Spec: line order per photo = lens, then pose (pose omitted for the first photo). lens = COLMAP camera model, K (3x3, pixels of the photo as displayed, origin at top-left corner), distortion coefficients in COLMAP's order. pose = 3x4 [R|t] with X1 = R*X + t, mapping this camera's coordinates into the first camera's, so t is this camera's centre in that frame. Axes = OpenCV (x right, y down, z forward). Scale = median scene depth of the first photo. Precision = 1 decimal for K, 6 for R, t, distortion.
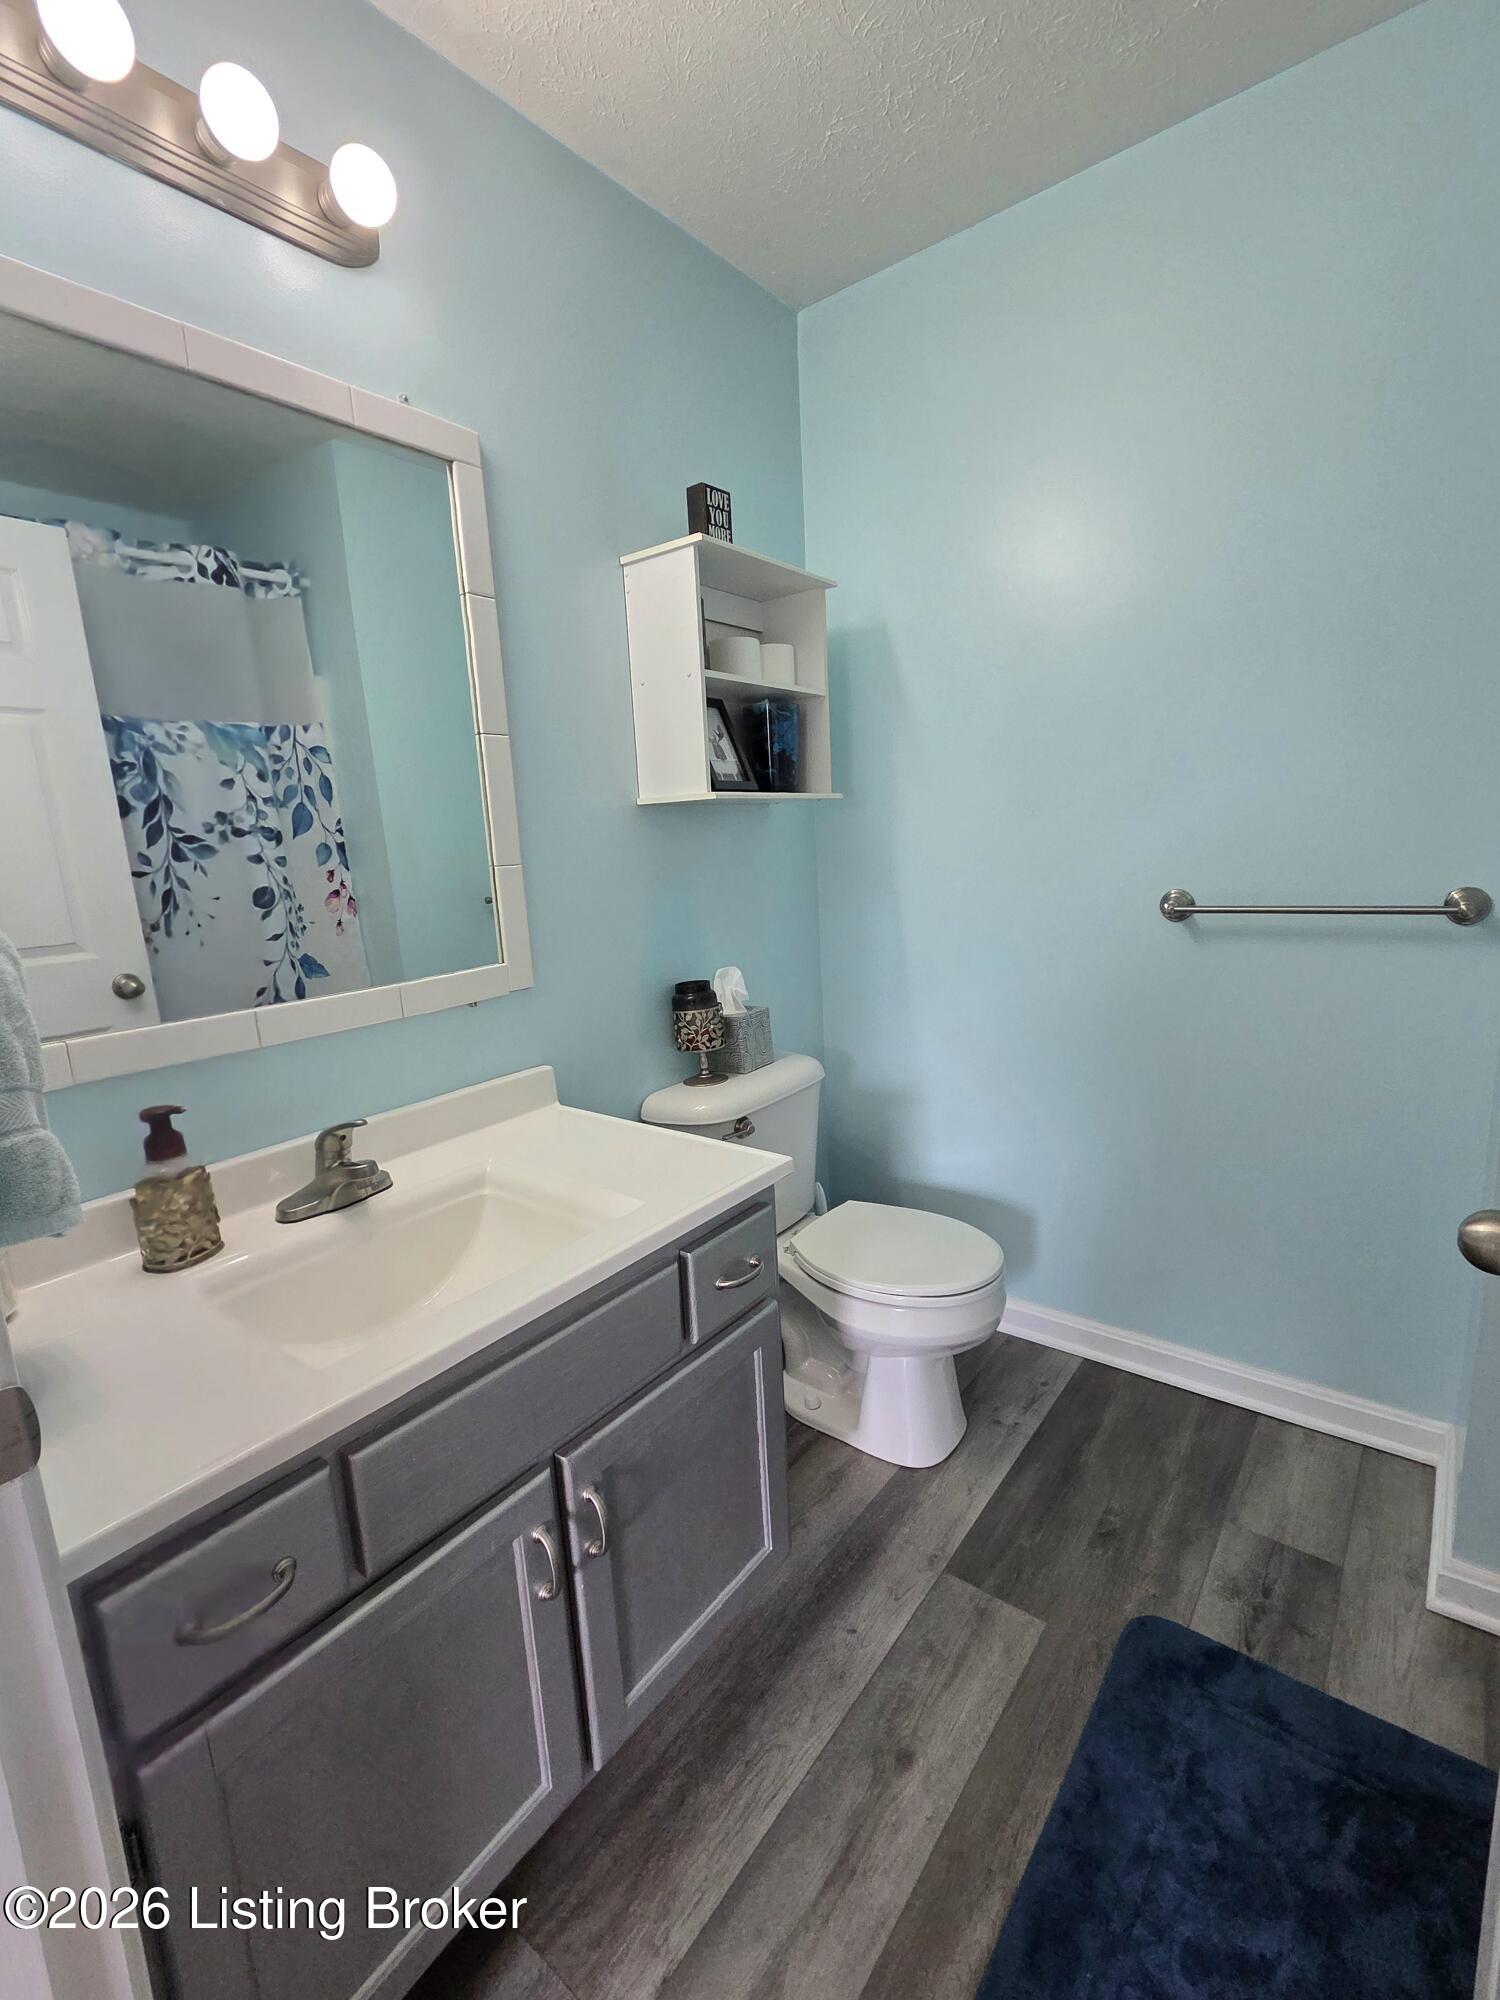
lens RADIAL K [[898.3, 0, 742.4], [0, 898.3, 1004.0], [0, 0, 1]] dist [-0.000849, 0.004168]
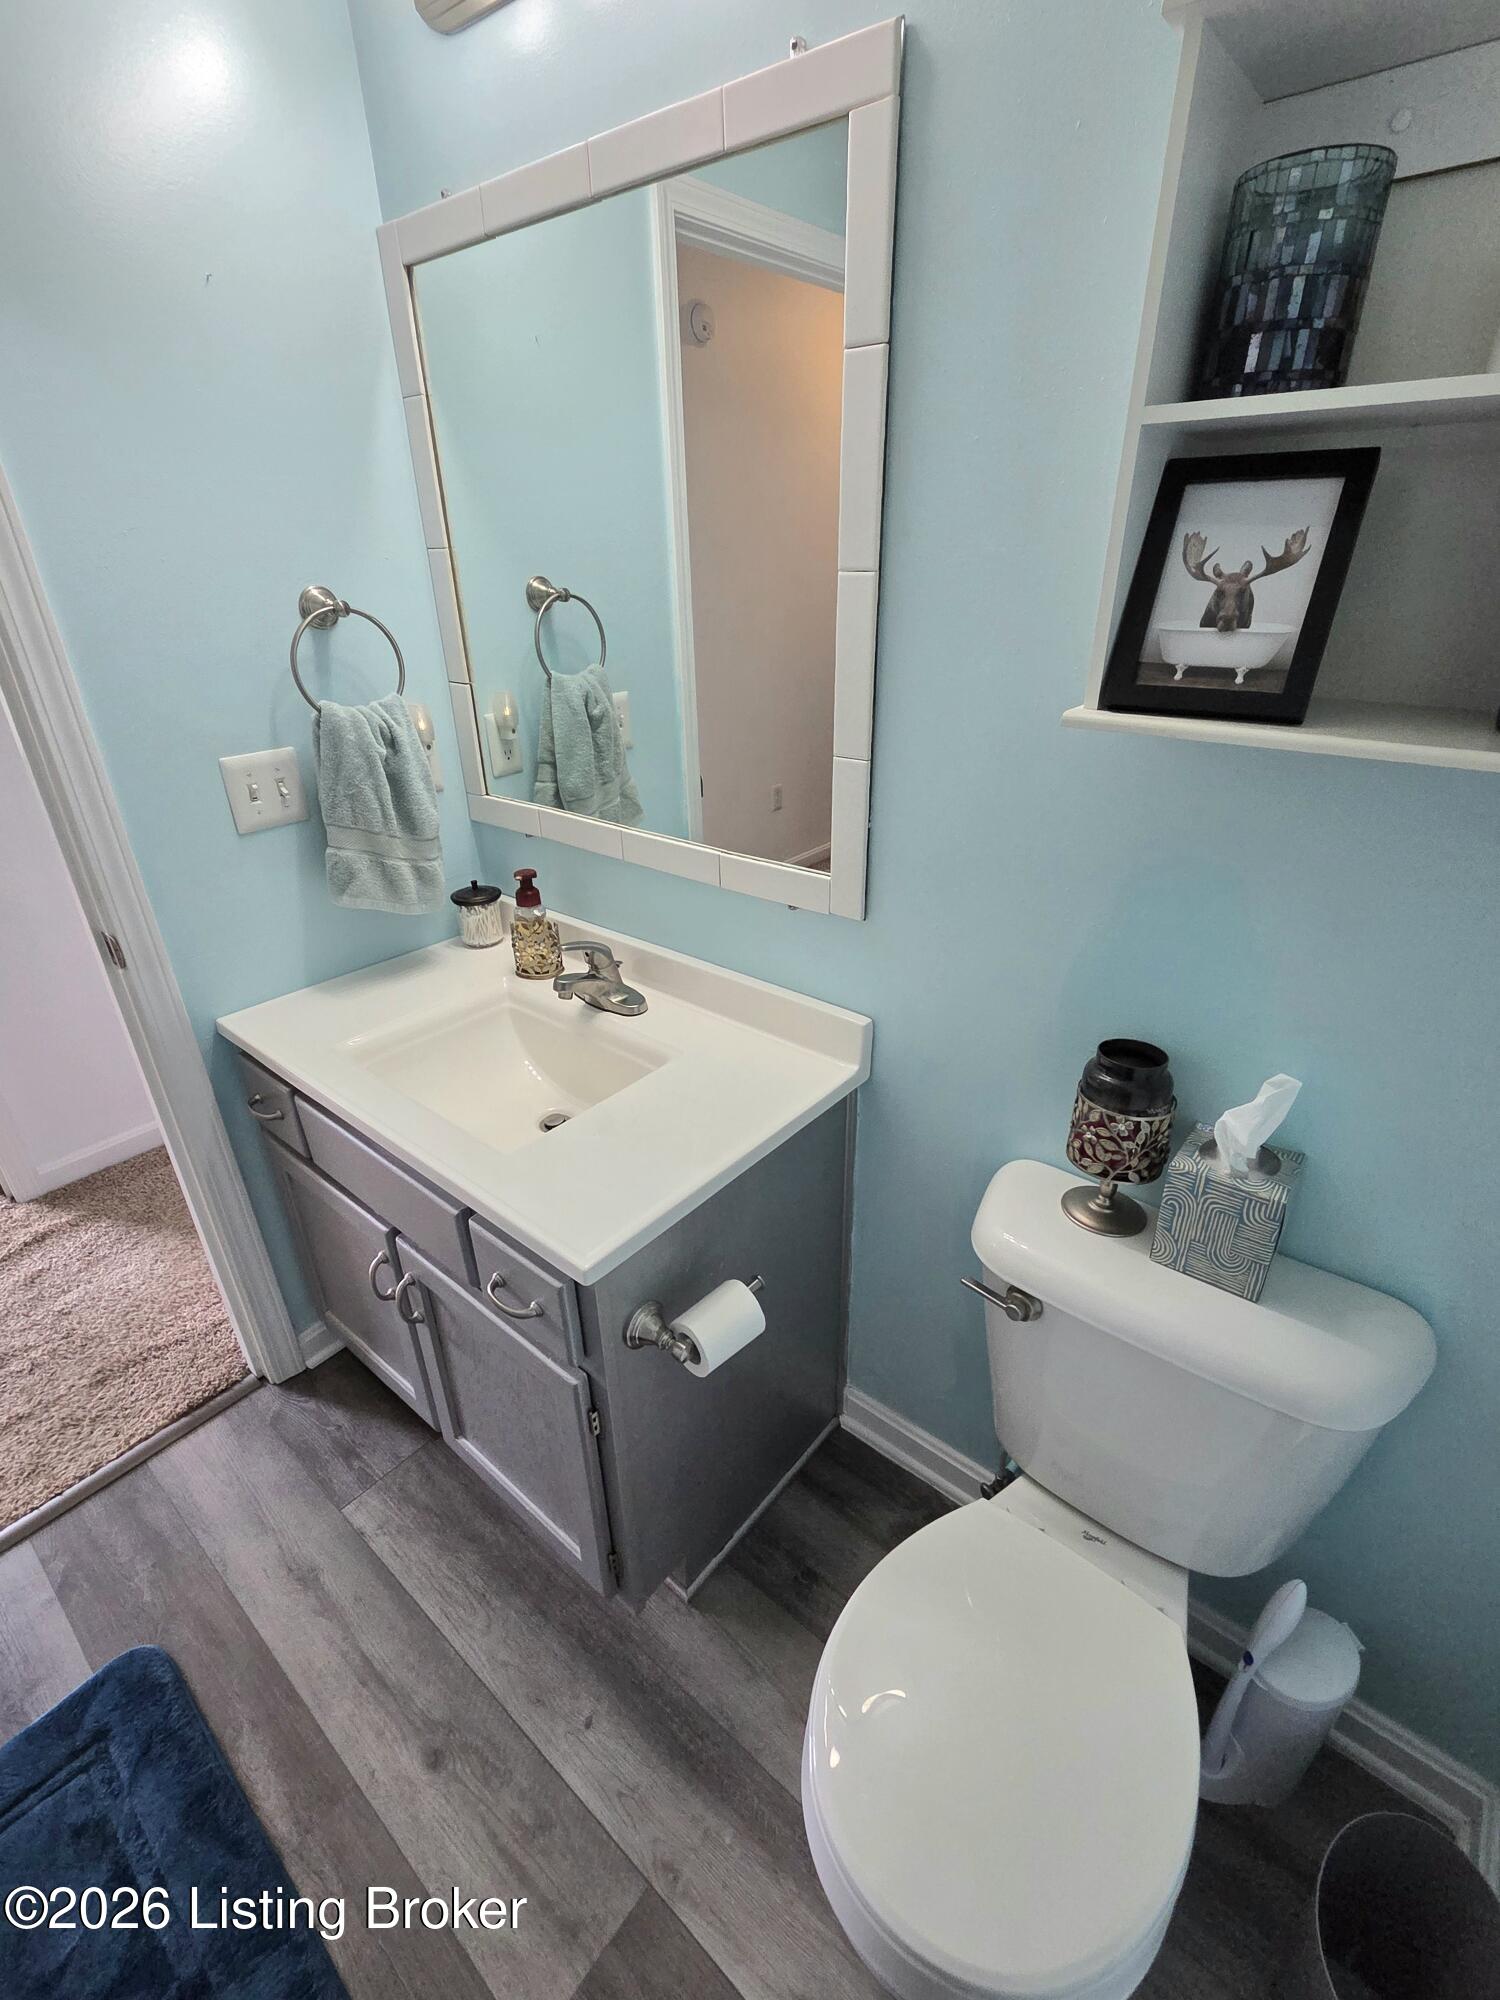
lens RADIAL K [[898.3, 0, 742.4], [0, 898.3, 1004.0], [0, 0, 1]] dist [-0.000849, 0.004168]
pose [[-0.030599, 0.492970, -0.869508, 0.624937], [-0.168988, 0.854841, 0.490602, -0.421591], [0.985143, 0.161948, 0.057149, 1.145727]]
